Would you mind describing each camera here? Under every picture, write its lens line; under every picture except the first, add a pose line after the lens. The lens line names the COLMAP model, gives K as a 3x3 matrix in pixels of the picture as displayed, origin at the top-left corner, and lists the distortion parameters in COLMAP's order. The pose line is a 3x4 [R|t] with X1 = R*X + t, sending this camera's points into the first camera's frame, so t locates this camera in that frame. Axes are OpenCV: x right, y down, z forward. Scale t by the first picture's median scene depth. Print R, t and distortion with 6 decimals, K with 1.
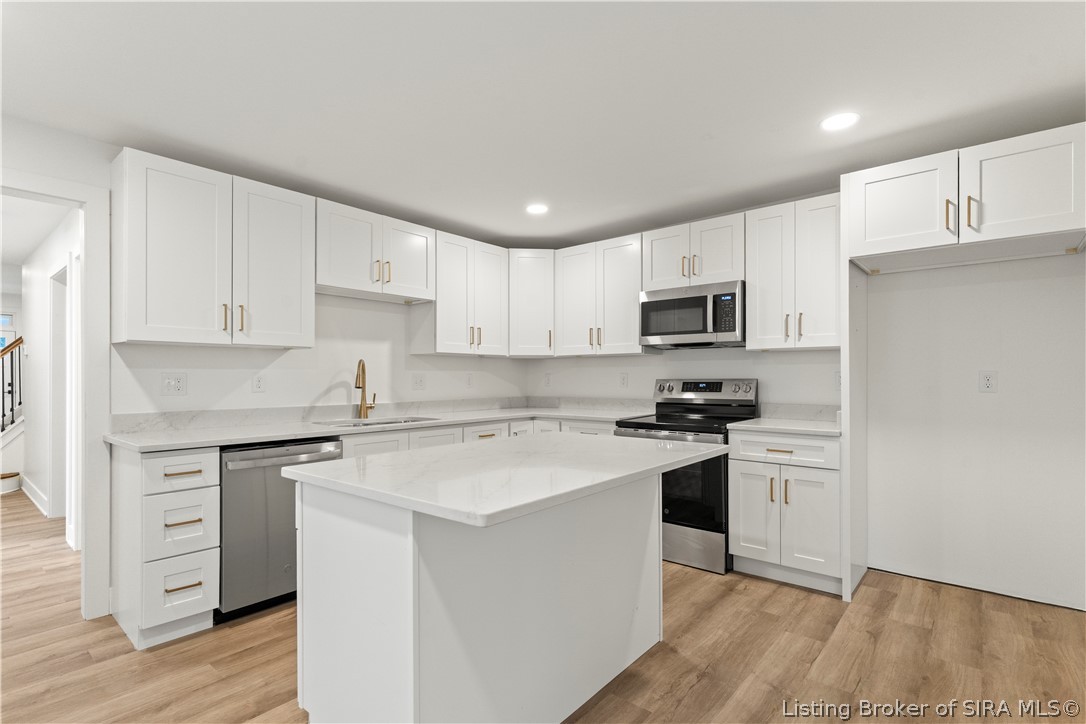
lens RADIAL K [[526.0, 0, 542.7], [0, 526.0, 372.7], [0, 0, 1]] dist [0.006541, 0.001354]
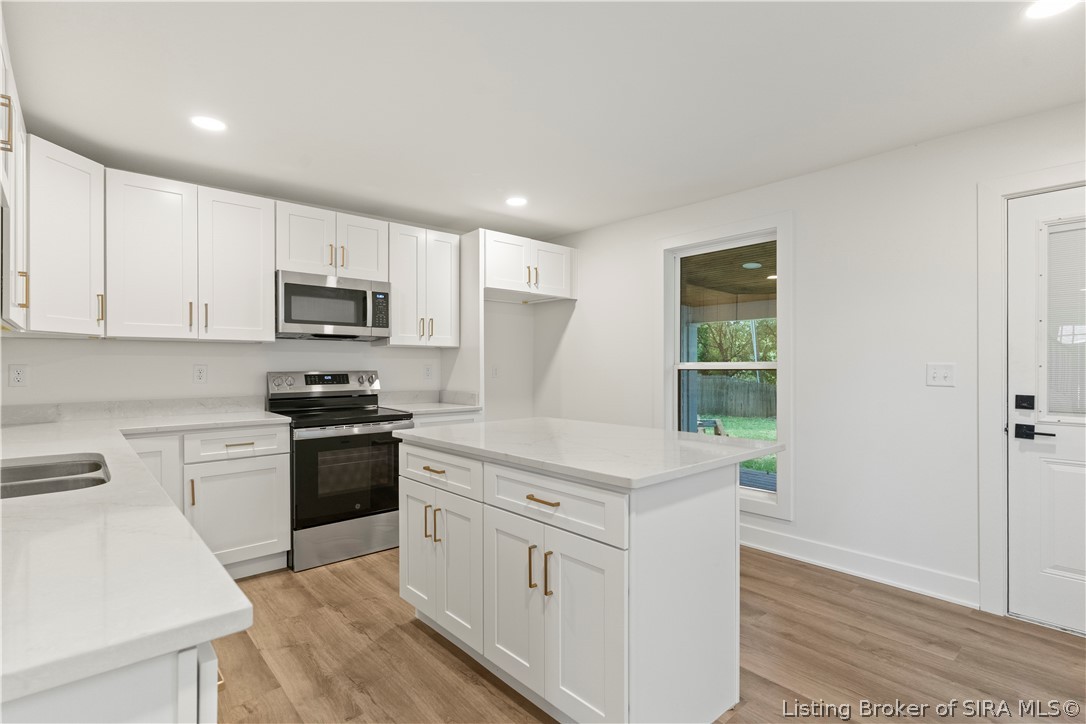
lens RADIAL K [[526.0, 0, 543.3], [0, 526.0, 362.4], [0, 0, 1]] dist [0.006541, 0.001354]
pose [[0.133780, 0.002678, 0.991007, -0.629898], [-0.012346, 0.999923, -0.001036, -0.008555], [-0.990934, -0.012096, 0.133803, 0.481990]]
